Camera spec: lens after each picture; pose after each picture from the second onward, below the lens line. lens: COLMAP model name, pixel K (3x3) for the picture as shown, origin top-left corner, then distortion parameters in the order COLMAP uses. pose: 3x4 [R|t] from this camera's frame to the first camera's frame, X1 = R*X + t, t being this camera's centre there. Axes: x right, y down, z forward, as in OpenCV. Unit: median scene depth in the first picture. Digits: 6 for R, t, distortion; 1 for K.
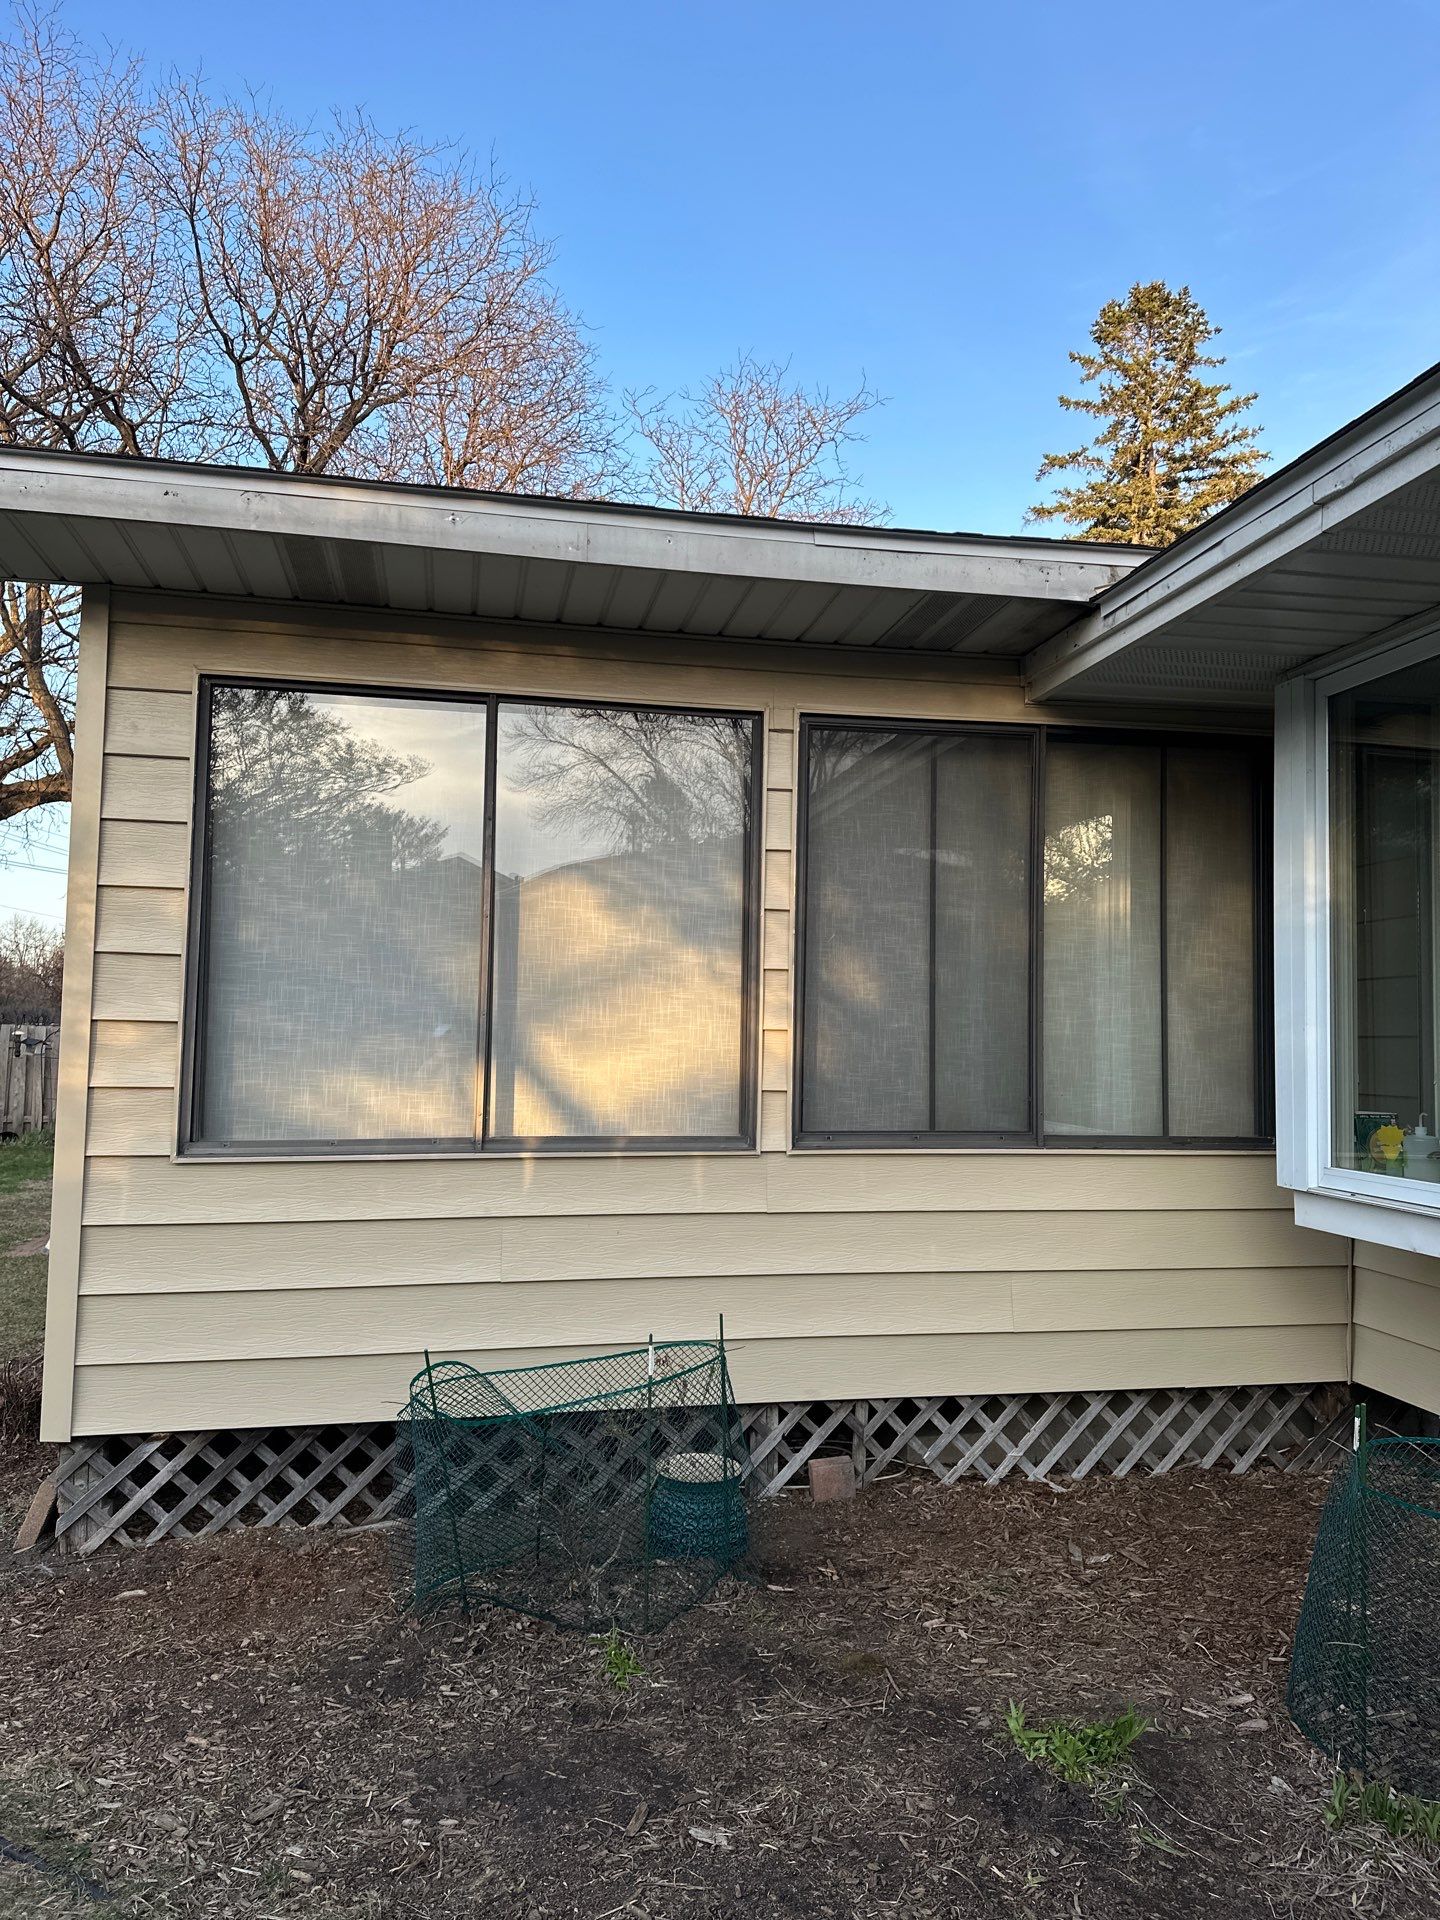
lens RADIAL K [[1362.7, 0, 723.1], [0, 1362.7, 964.7], [0, 0, 1]] dist [0.052979, -0.071952]
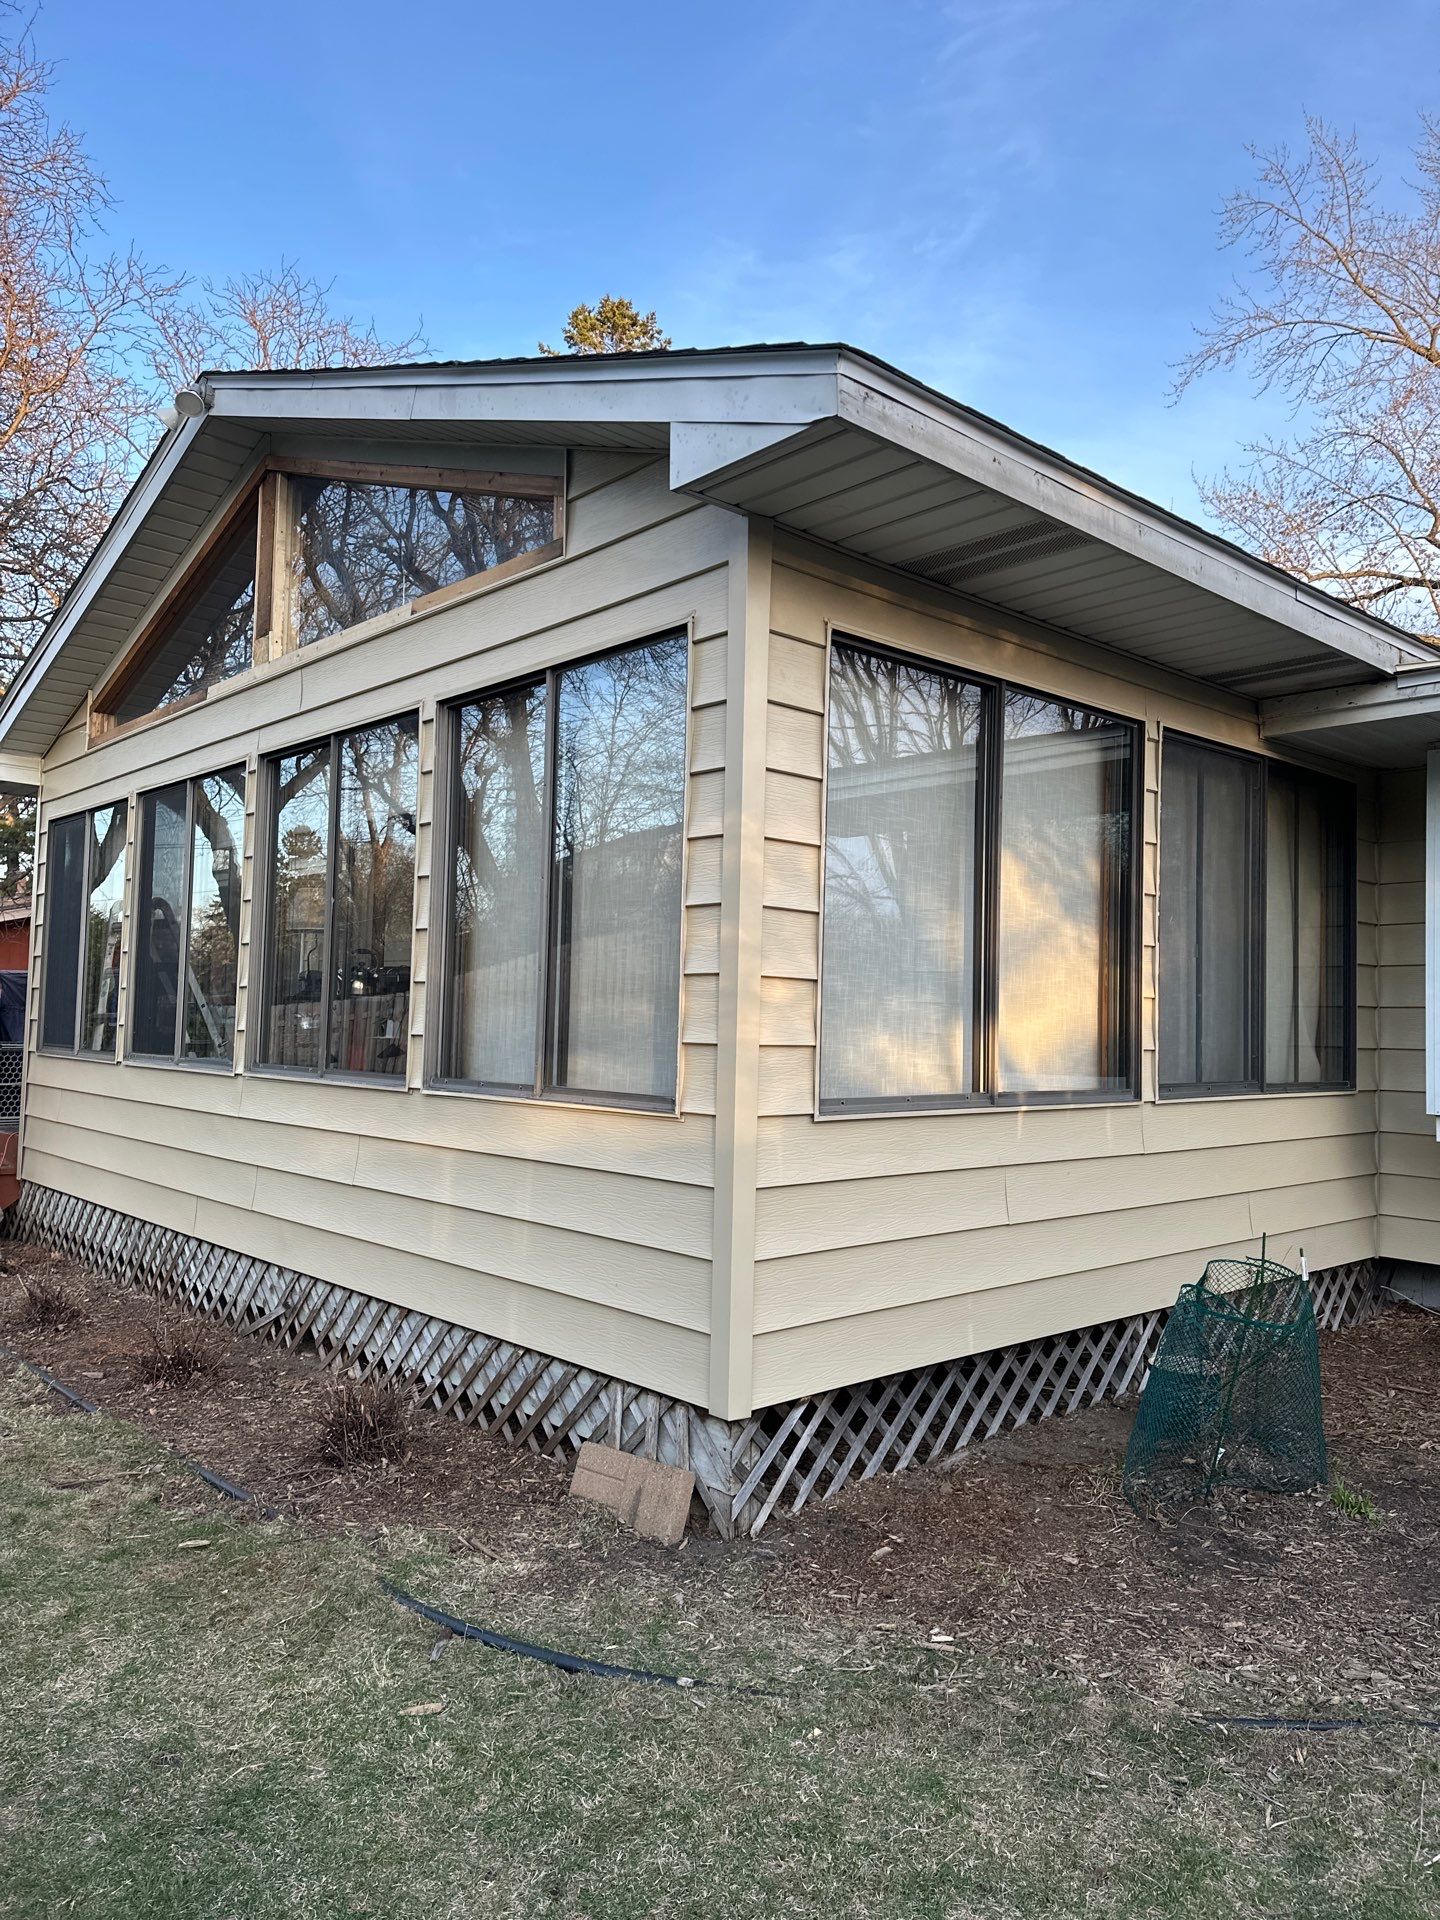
lens RADIAL K [[1362.7, 0, 704.5], [0, 1362.7, 955.6], [0, 0, 1]] dist [0.052979, -0.071952]
pose [[0.852886, 0.027339, 0.521381, -0.958388], [-0.030899, 0.999521, -0.001867, 0.028728], [-0.521182, -0.014518, 0.853322, 0.203941]]
